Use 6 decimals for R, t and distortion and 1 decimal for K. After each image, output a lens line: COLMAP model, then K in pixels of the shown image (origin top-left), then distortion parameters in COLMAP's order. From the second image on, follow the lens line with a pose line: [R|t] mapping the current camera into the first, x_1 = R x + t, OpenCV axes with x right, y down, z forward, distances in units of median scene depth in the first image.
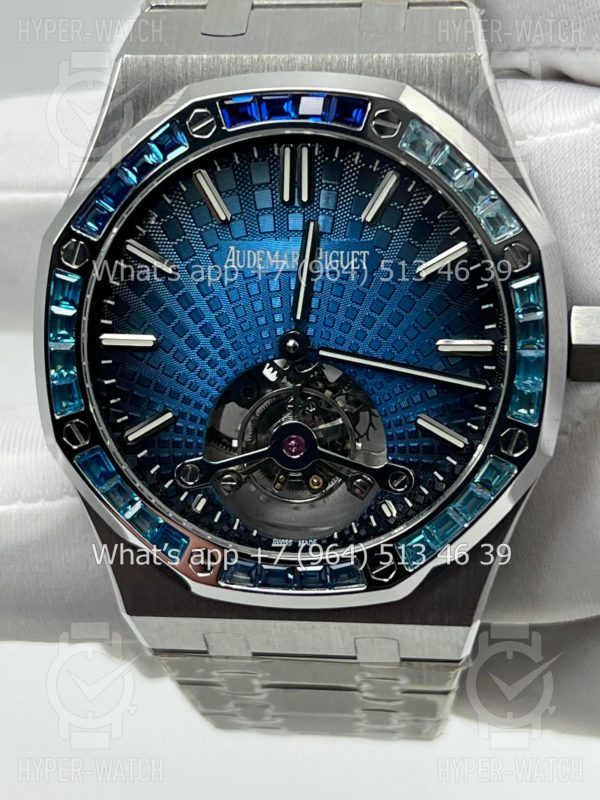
lens RADIAL K [[1848.6, 0, 300.0], [0, 1848.6, 400.0], [0, 0, 1]] dist [0.270341, -0.586466]
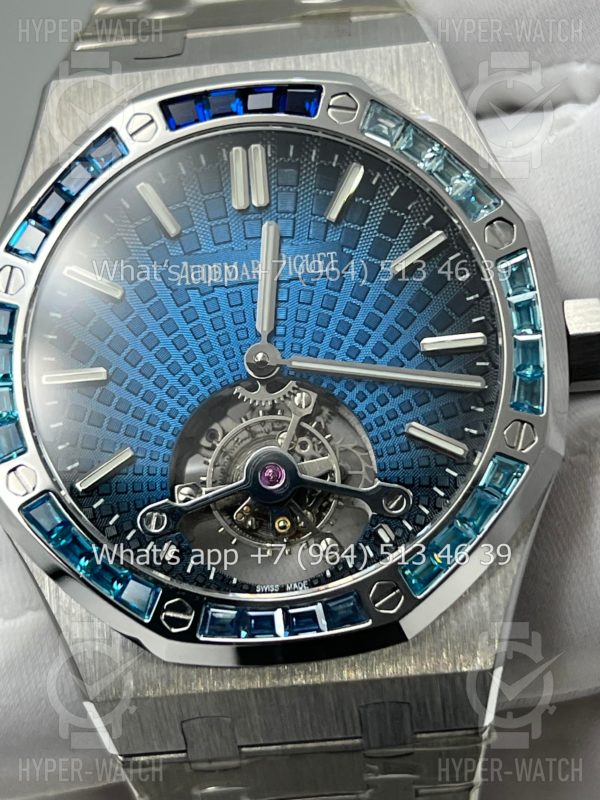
lens RADIAL K [[1848.6, 0, 300.0], [0, 1848.6, 400.0], [0, 0, 1]] dist [0.270341, -0.586466]
pose [[0.994699, -0.075260, 0.070076, -0.049023], [0.091212, 0.960400, -0.263274, 0.224518], [-0.047487, 0.268270, 0.962173, 0.145437]]
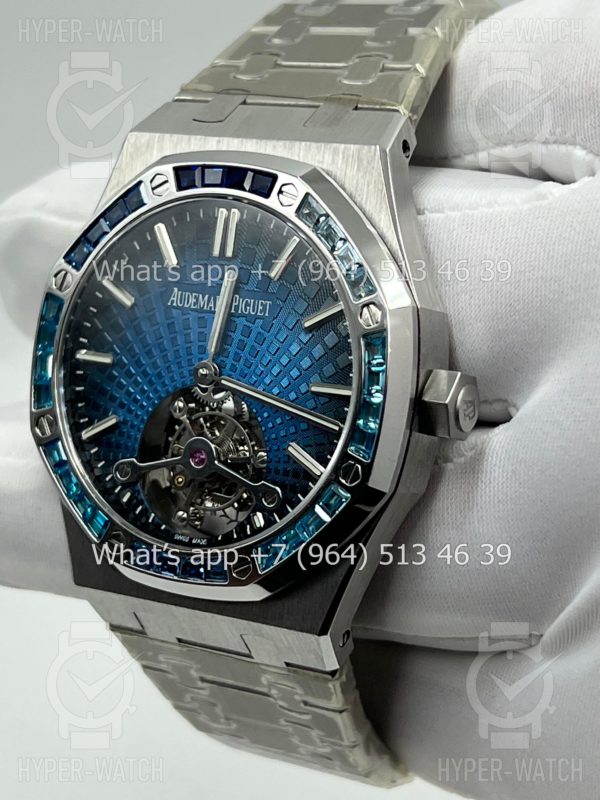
lens RADIAL K [[1848.6, 0, 300.0], [0, 1848.6, 400.0], [0, 0, 1]] dist [0.270341, -0.586466]
pose [[0.914267, 0.118238, -0.387473, 0.517530], [-0.161619, 0.983504, -0.081234, 0.075090], [0.371477, 0.136892, 0.918295, -0.077725]]
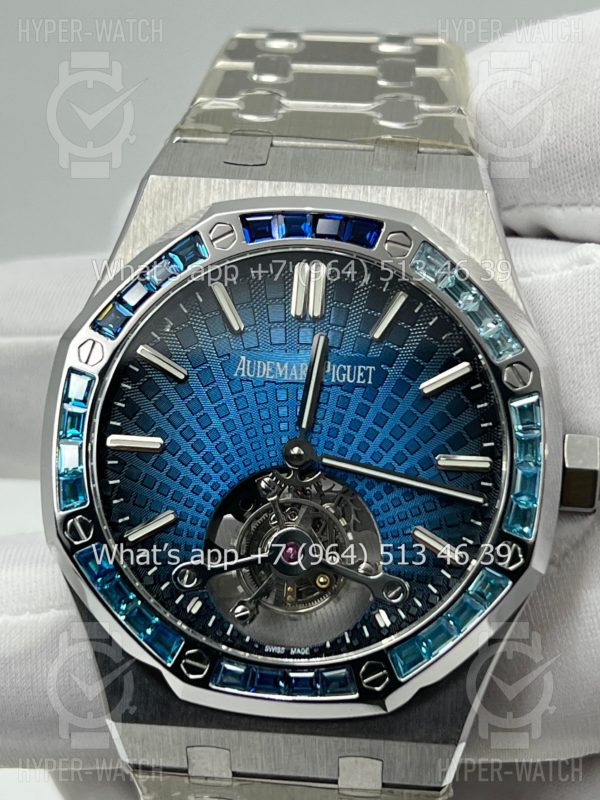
lens RADIAL K [[1848.6, 0, 300.0], [0, 1848.6, 400.0], [0, 0, 1]] dist [0.270341, -0.586466]
pose [[0.997000, 0.060383, 0.048430, -0.053606], [-0.050687, 0.982157, -0.181104, 0.127470], [-0.058502, 0.178106, 0.982271, -0.016948]]
